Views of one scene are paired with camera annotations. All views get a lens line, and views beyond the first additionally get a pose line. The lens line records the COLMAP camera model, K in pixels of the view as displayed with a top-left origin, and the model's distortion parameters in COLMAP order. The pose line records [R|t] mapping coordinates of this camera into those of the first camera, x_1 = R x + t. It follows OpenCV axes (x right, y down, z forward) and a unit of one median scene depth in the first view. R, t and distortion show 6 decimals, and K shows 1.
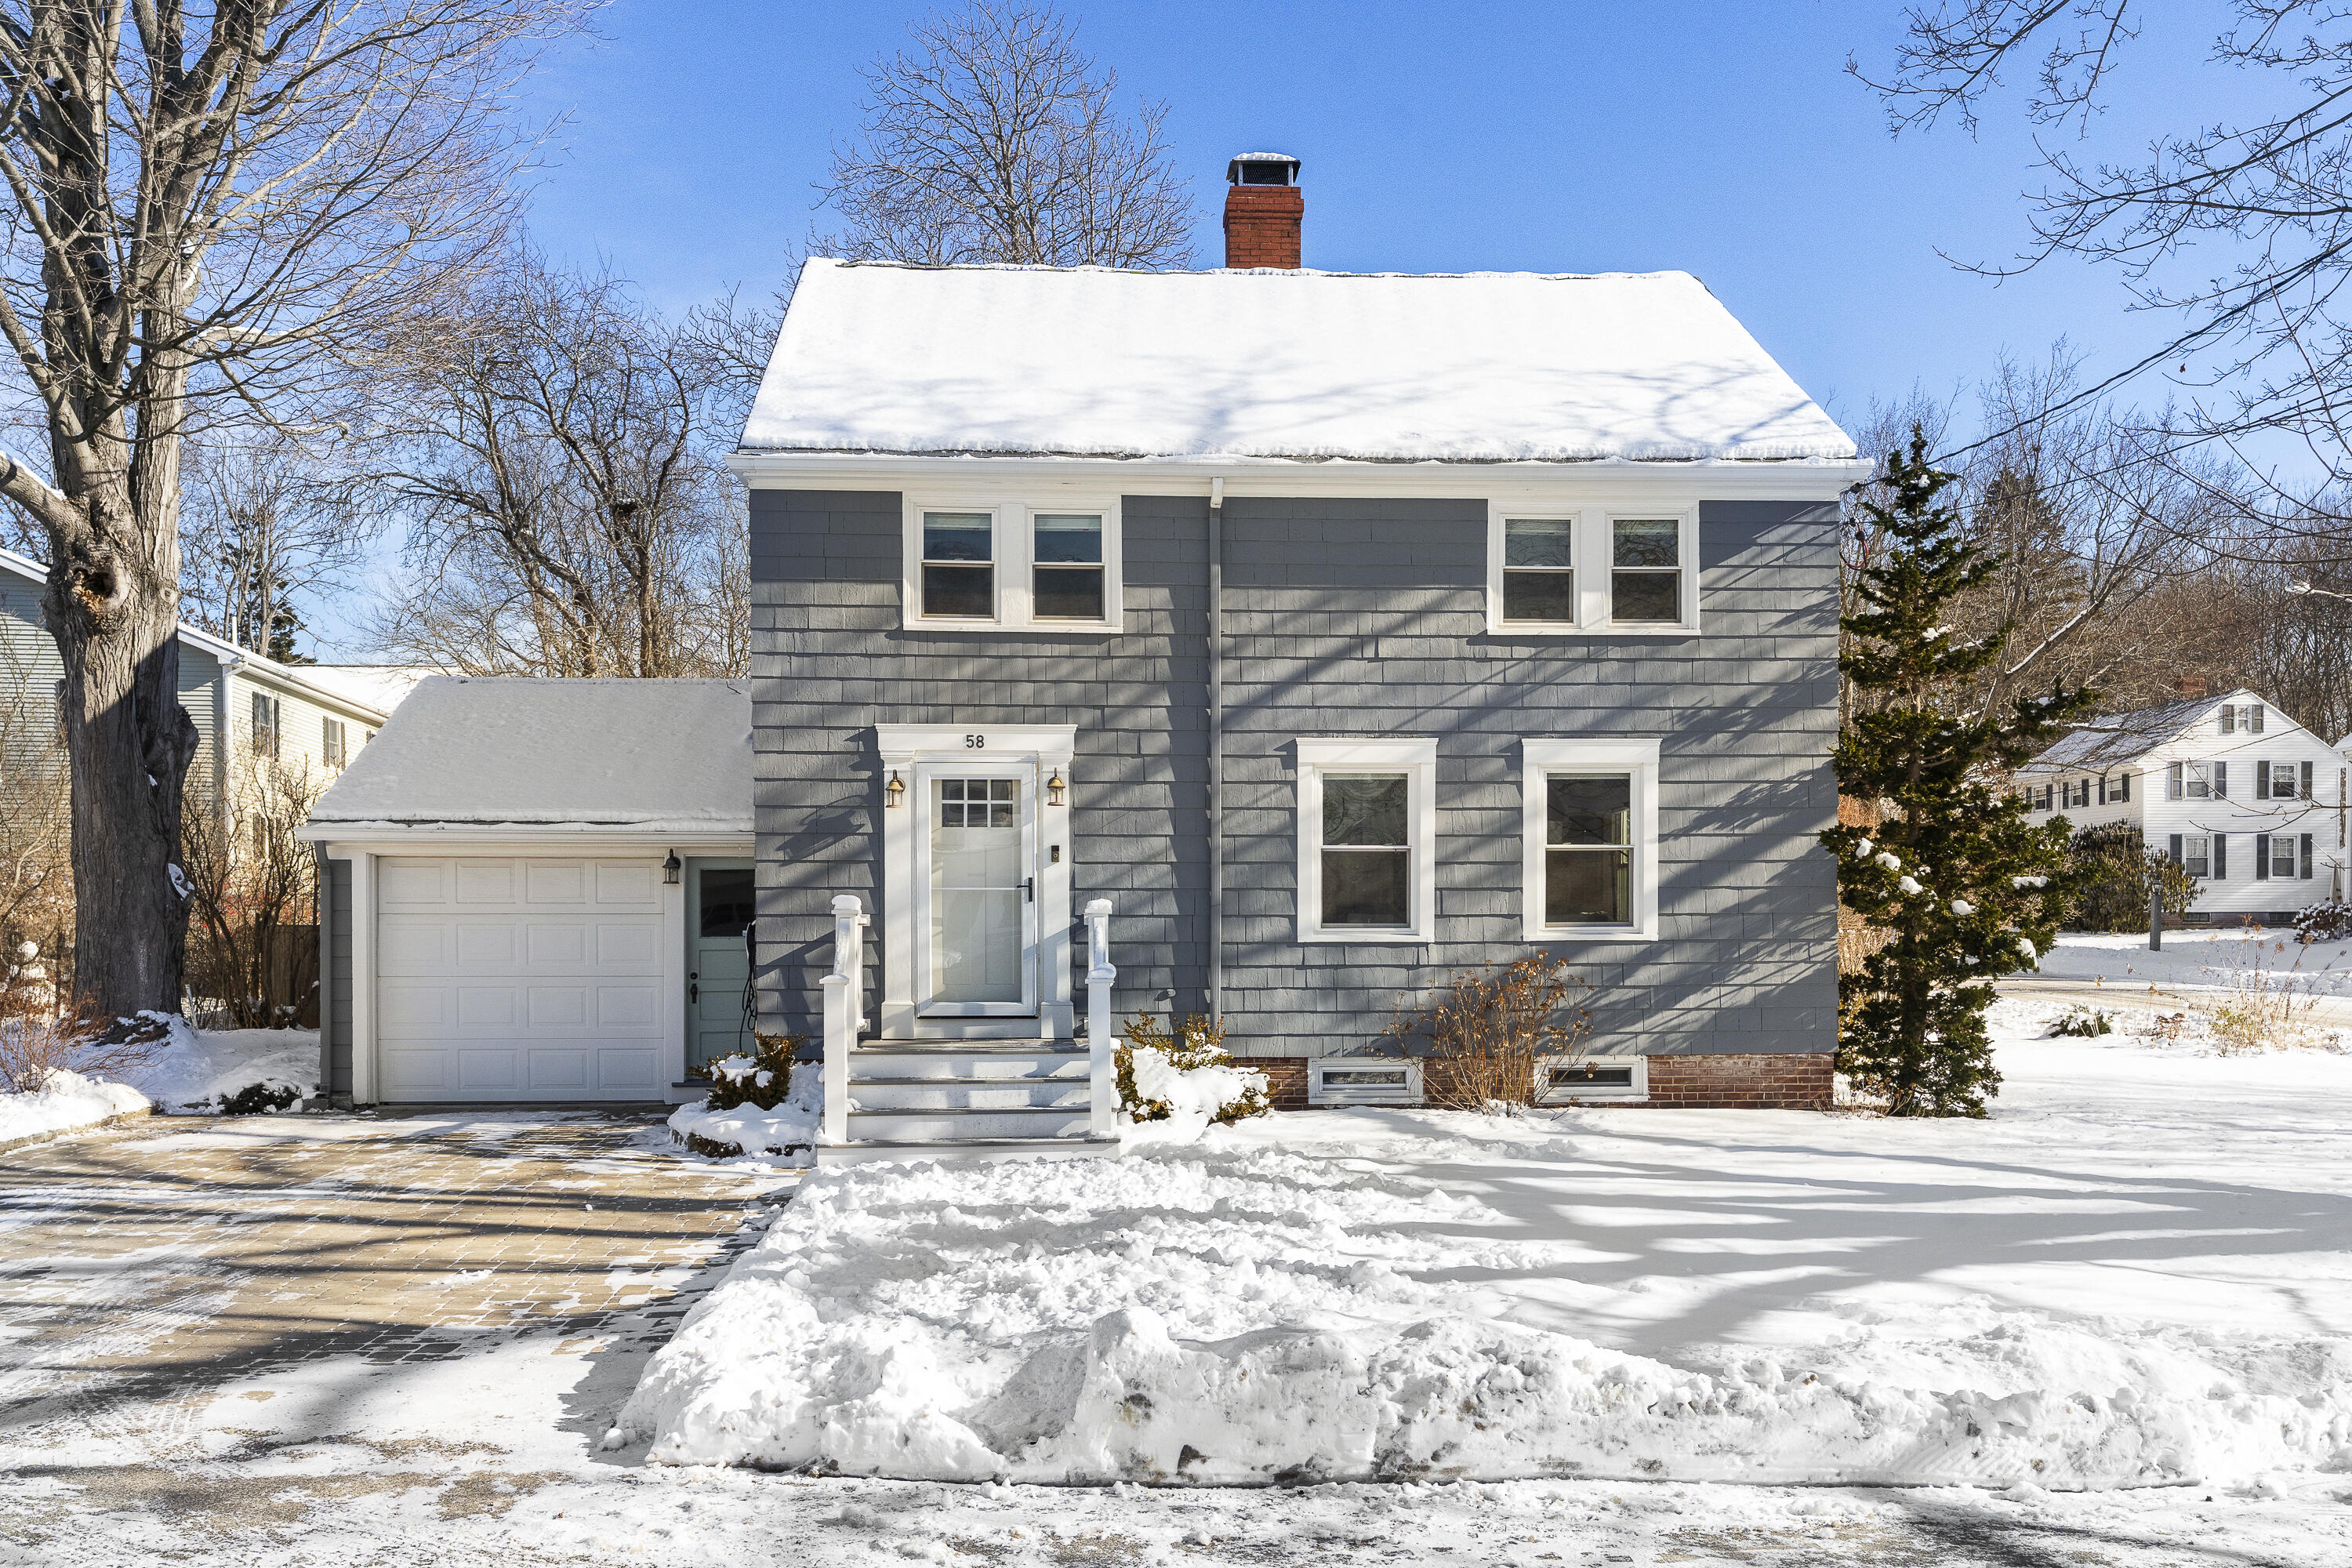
lens RADIAL K [[1997.9, 0, 1176.0], [0, 1997.9, 975.8], [0, 0, 1]] dist [0.003589, 0.007450]
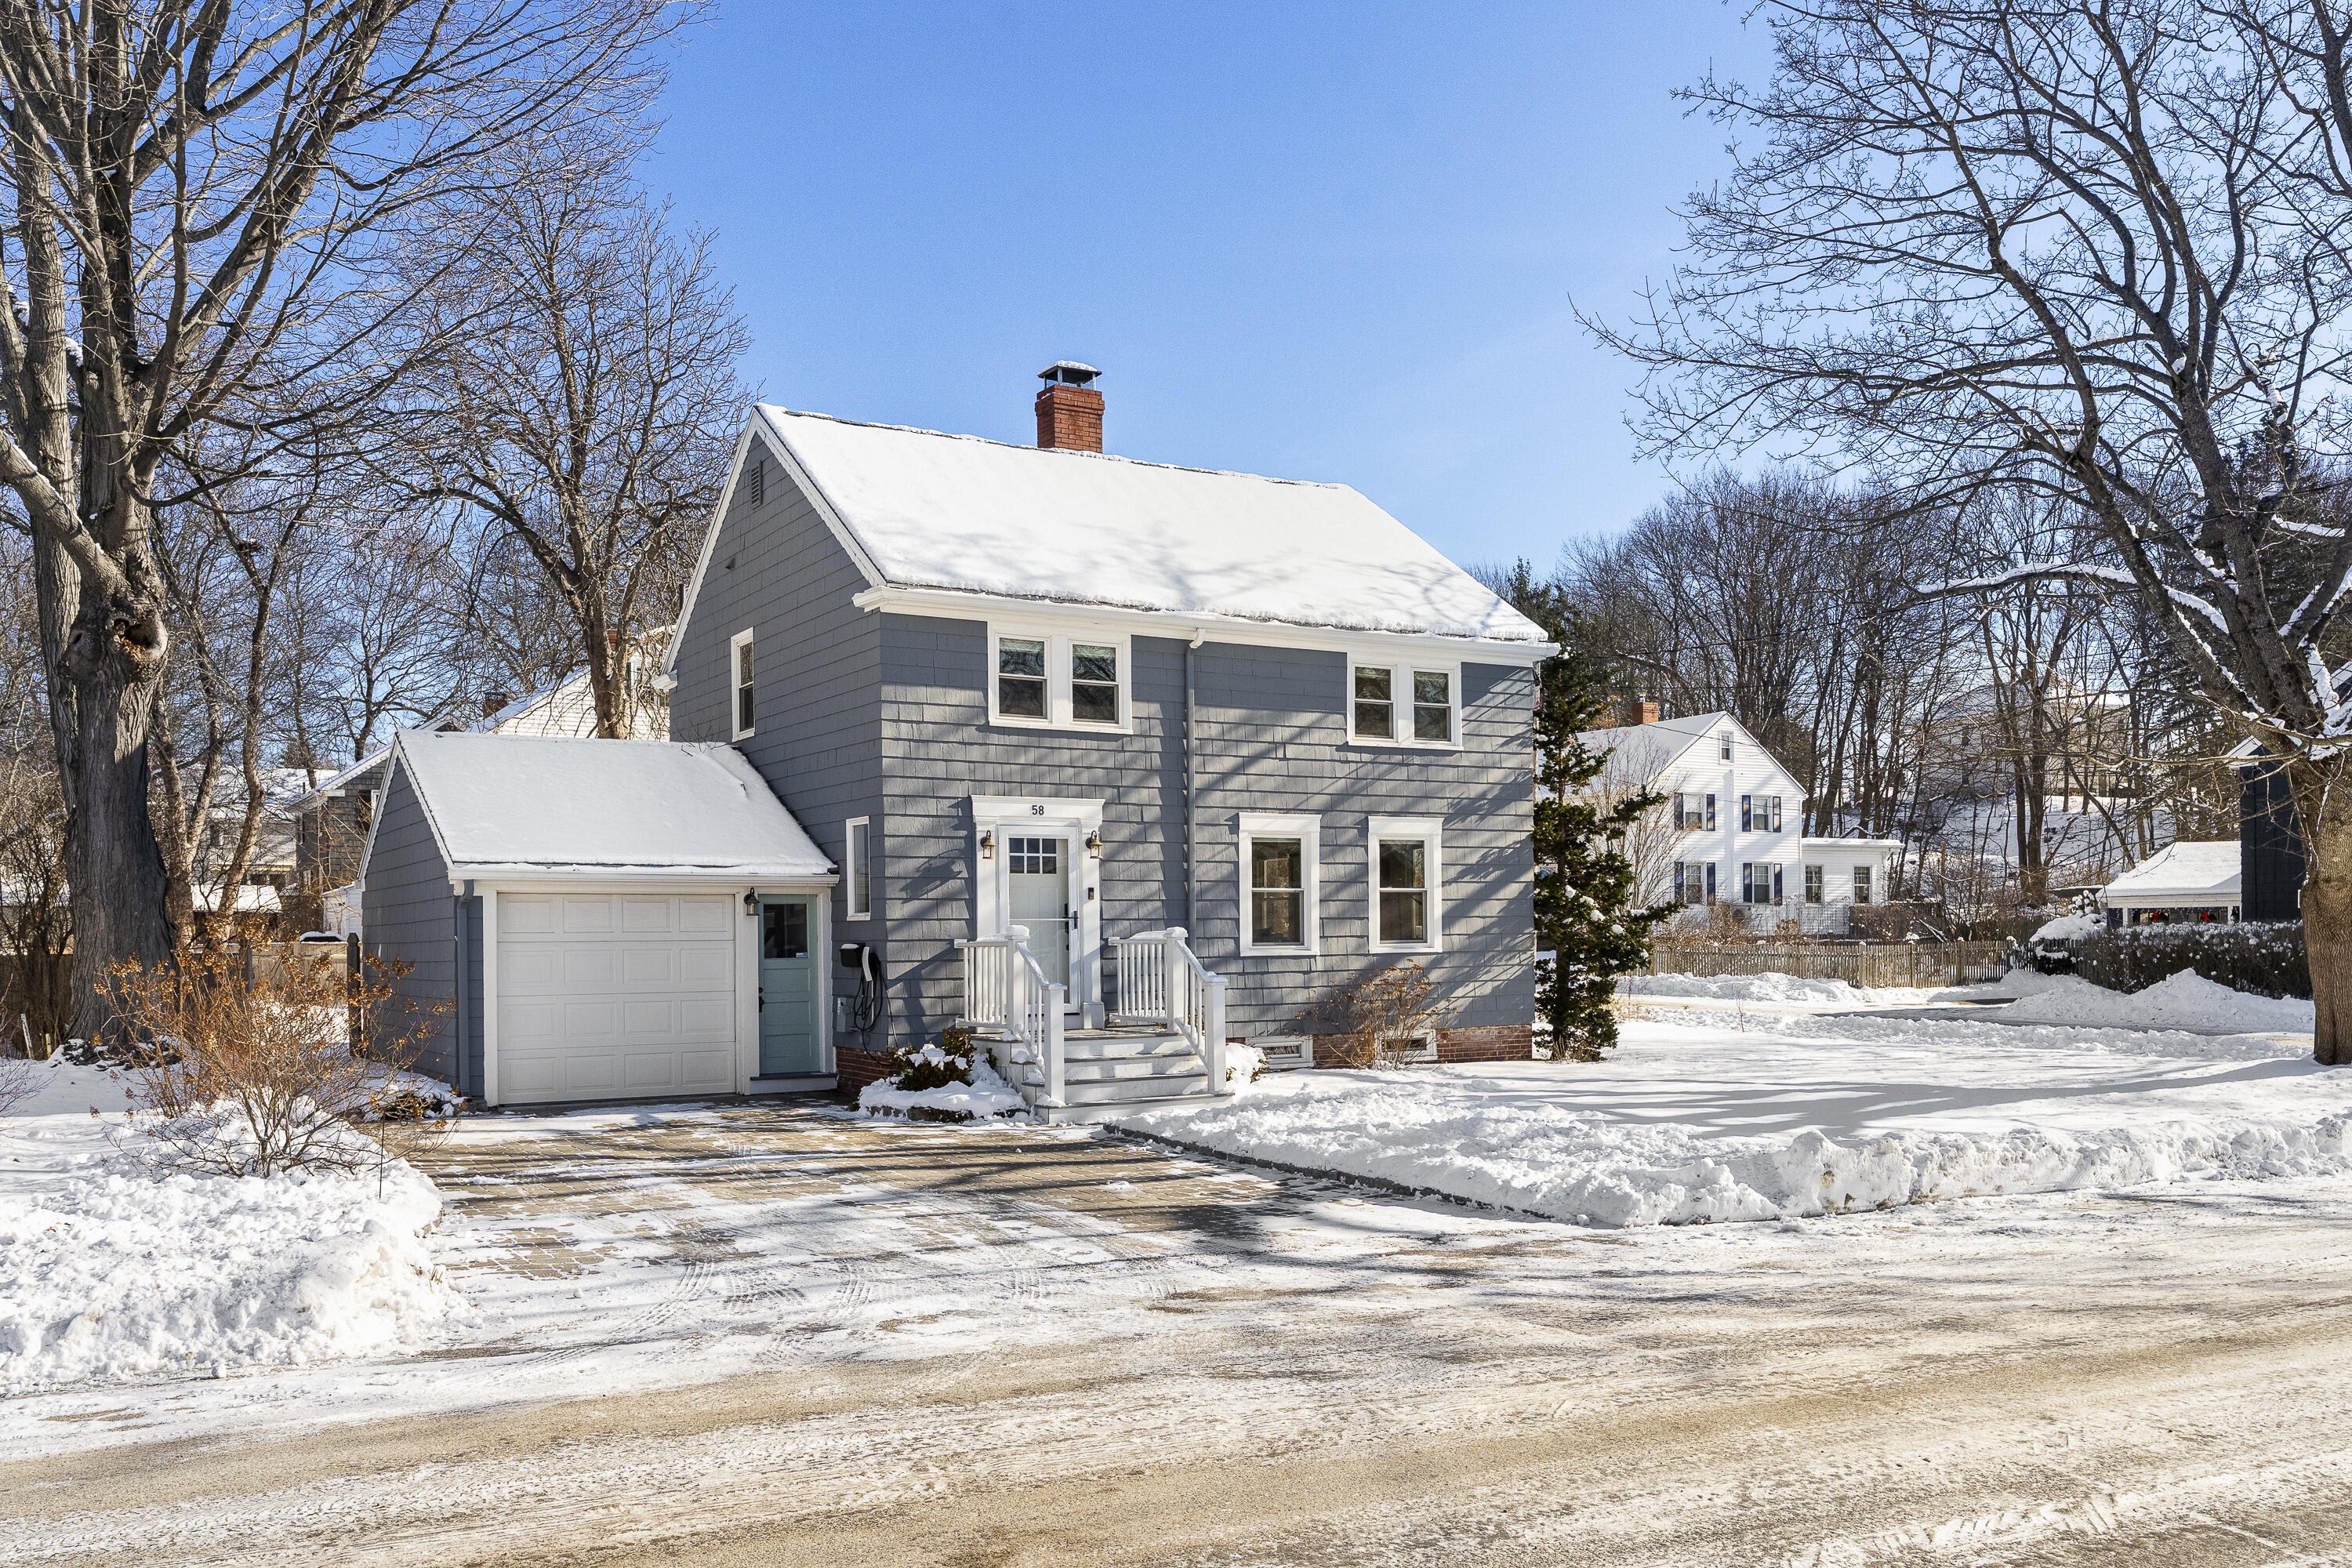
lens RADIAL K [[1895.4, 0, 1174.4], [0, 1895.4, 959.8], [0, 0, 1]] dist [0.001985, 0.001213]
pose [[0.884299, -0.013410, 0.466728, -0.604511], [0.021247, 0.999708, -0.011533, 0.000201], [-0.466437, 0.020115, 0.884326, -0.166034]]
